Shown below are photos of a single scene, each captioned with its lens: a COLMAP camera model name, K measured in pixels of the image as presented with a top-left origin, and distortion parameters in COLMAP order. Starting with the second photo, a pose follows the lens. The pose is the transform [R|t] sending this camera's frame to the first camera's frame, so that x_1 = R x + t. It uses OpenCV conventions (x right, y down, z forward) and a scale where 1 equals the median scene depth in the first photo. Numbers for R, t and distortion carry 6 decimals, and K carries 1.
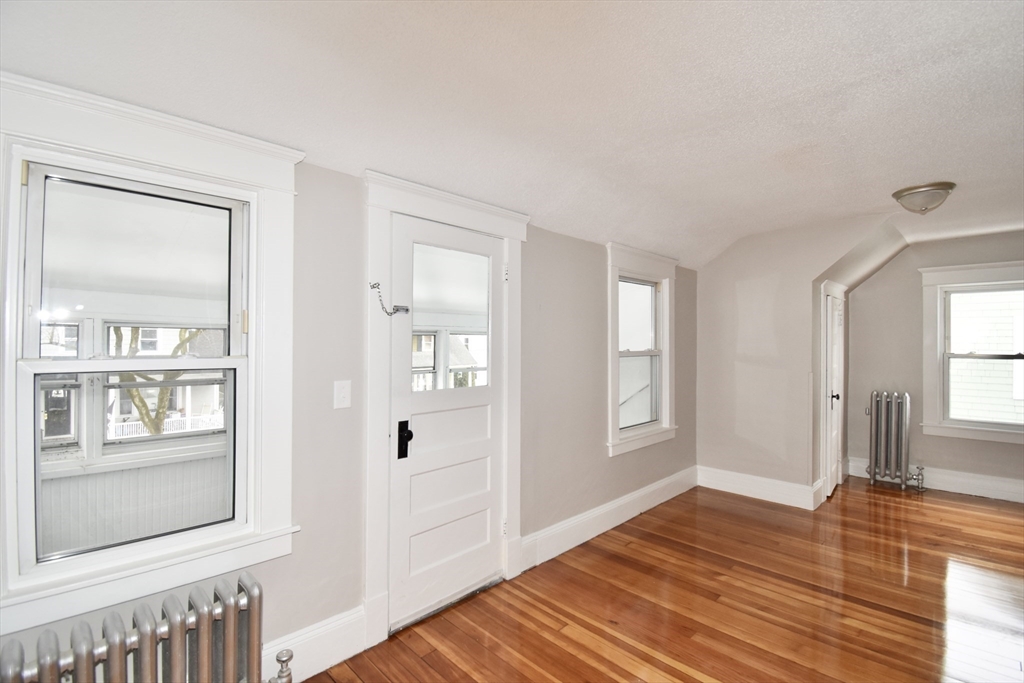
lens RADIAL K [[454.5, 0, 523.5], [0, 454.5, 340.5], [0, 0, 1]] dist [0.022155, -0.027907]
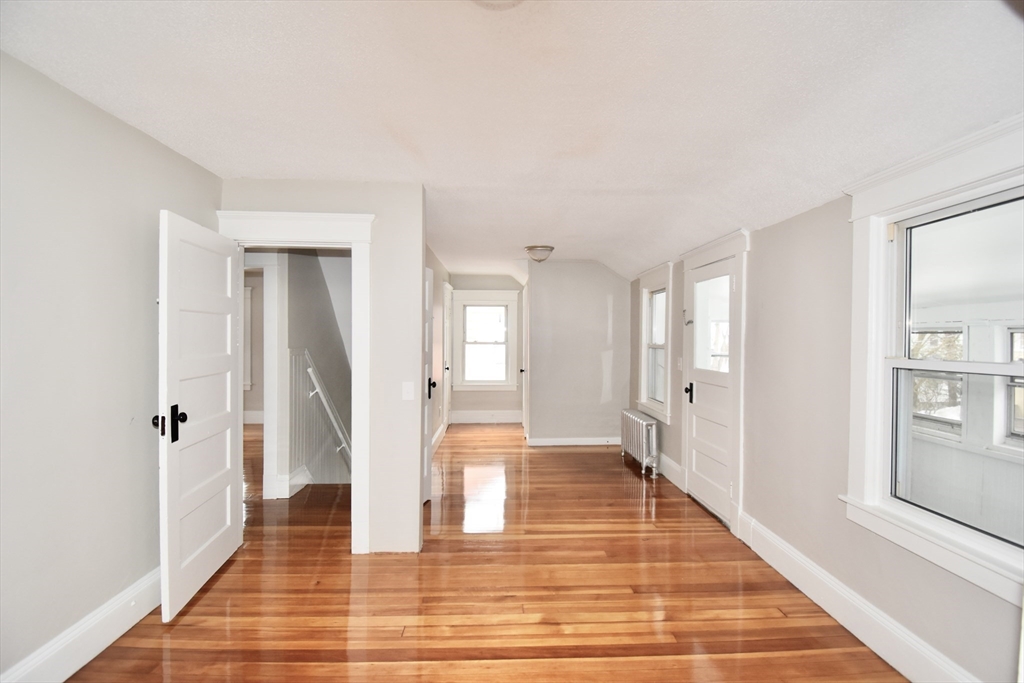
lens RADIAL K [[447.2, 0, 515.6], [0, 447.2, 339.8], [0, 0, 1]] dist [0.019144, -0.025450]
pose [[-0.677131, -0.004427, -0.735849, 1.345980], [-0.004433, 0.999988, -0.001937, 0.009361], [0.735849, 0.001950, -0.677143, 1.488474]]
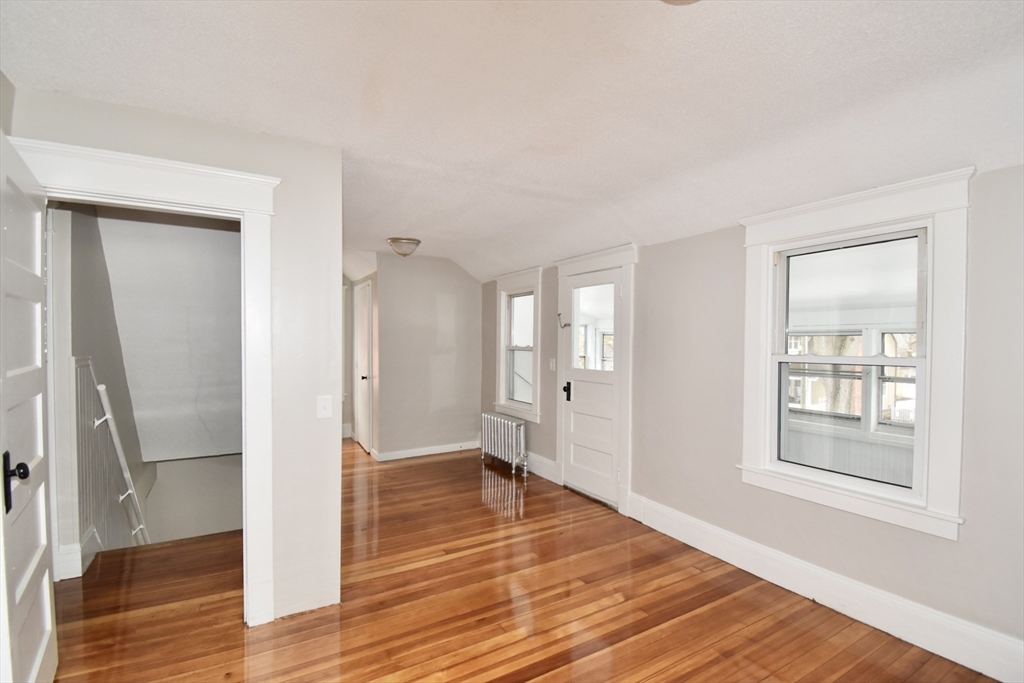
lens RADIAL K [[469.3, 0, 514.3], [0, 469.3, 347.1], [0, 0, 1]] dist [0.019371, -0.022283]
pose [[-0.251652, 0.006900, -0.967793, 1.527151], [0.000476, 0.999975, 0.007006, 0.011423], [0.967818, 0.001302, -0.251649, 1.123907]]
